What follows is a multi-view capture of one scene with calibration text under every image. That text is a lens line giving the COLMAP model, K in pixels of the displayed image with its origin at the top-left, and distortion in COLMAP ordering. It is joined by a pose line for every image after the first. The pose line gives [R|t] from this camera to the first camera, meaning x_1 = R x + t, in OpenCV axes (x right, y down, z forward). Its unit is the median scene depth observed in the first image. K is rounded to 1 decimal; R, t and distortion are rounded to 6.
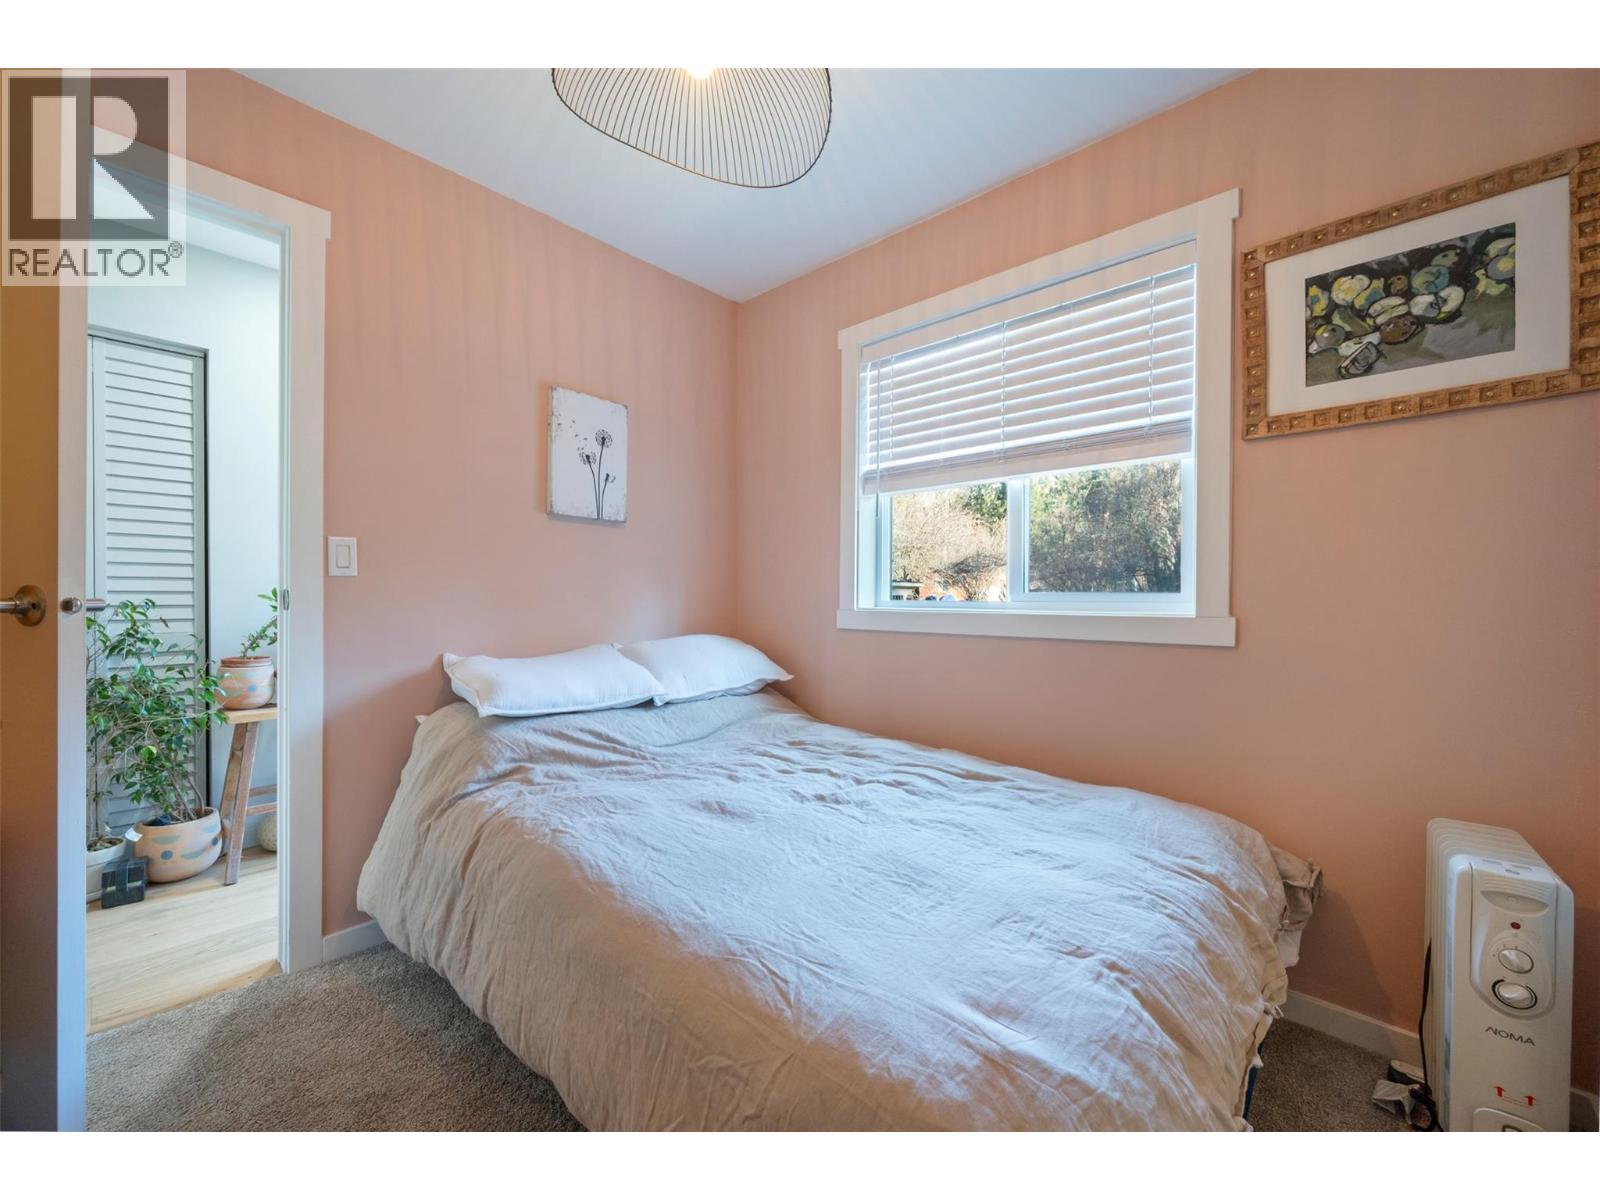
lens RADIAL K [[639.4, 0, 799.7], [0, 639.4, 601.3], [0, 0, 1]] dist [-0.000808, -0.000831]
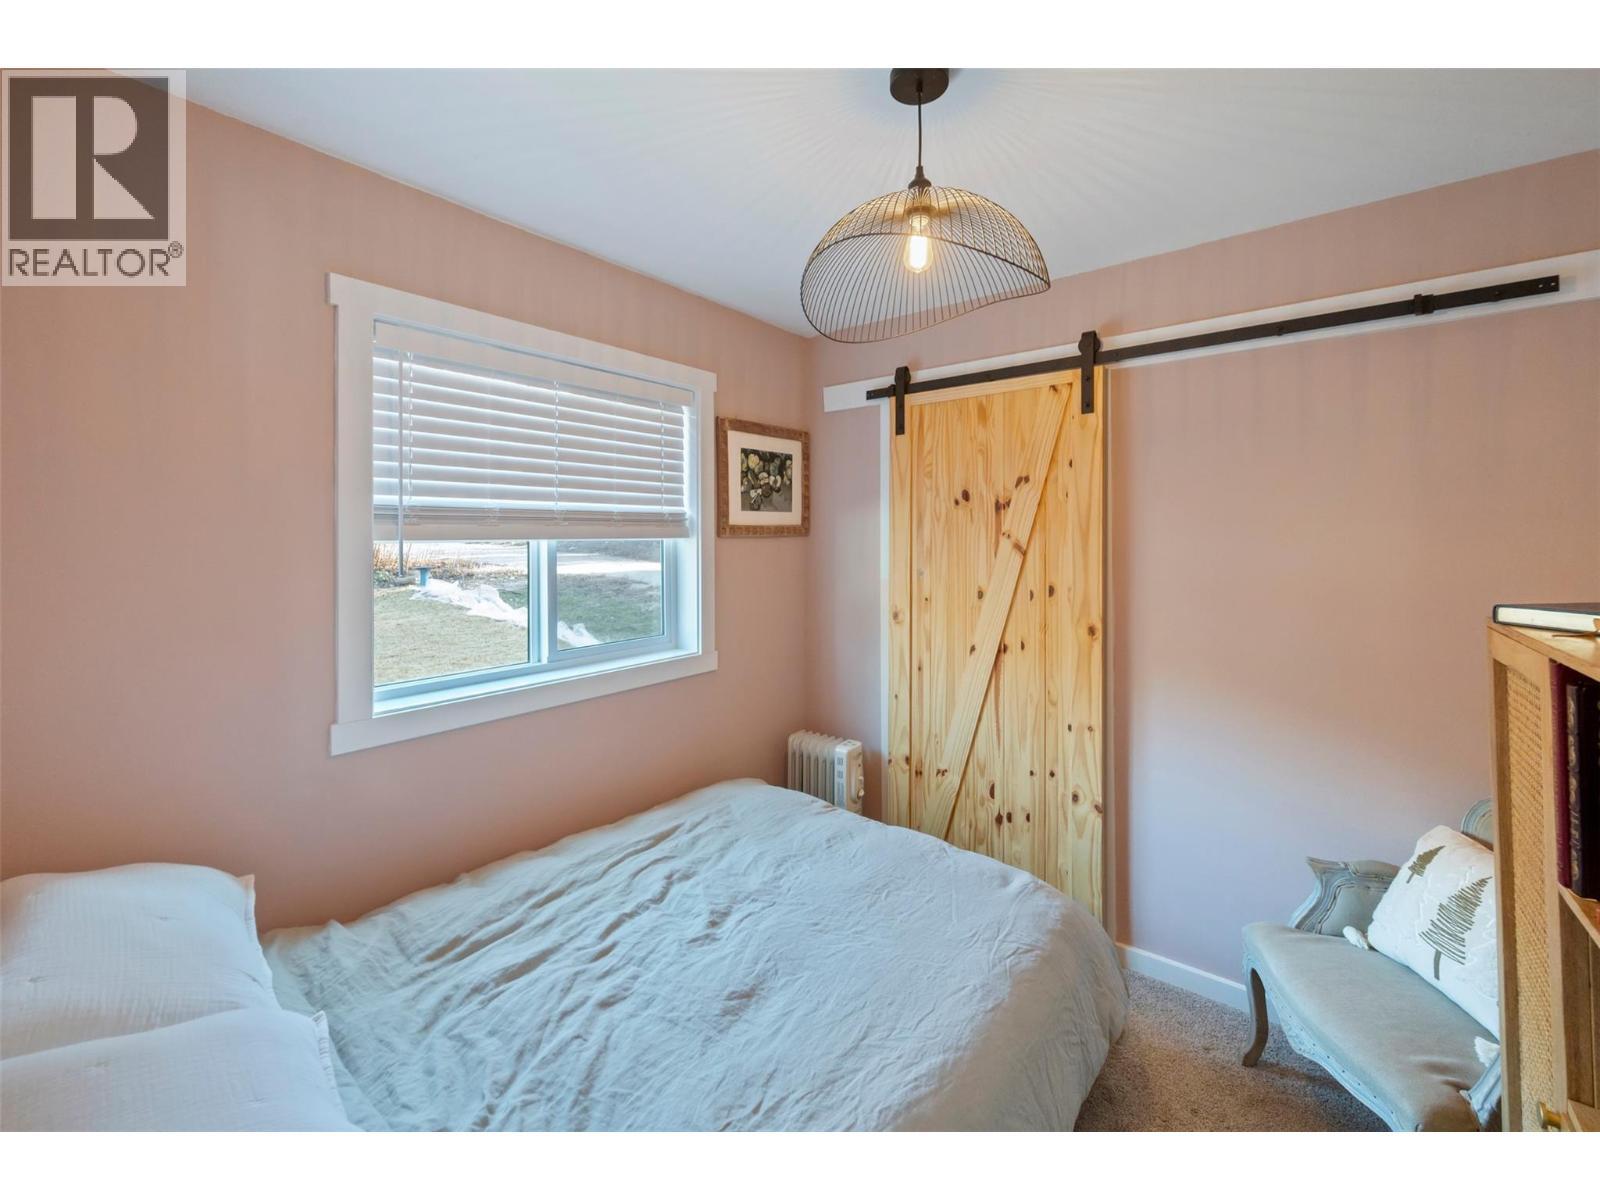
lens RADIAL K [[639.4, 0, 801.8], [0, 639.4, 534.7], [0, 0, 1]] dist [-0.000808, -0.000831]
pose [[-0.061227, 0.003551, 0.998118, -0.948923], [0.005487, 0.999980, -0.003221, -0.270154], [-0.998109, 0.005279, -0.061245, 0.961895]]
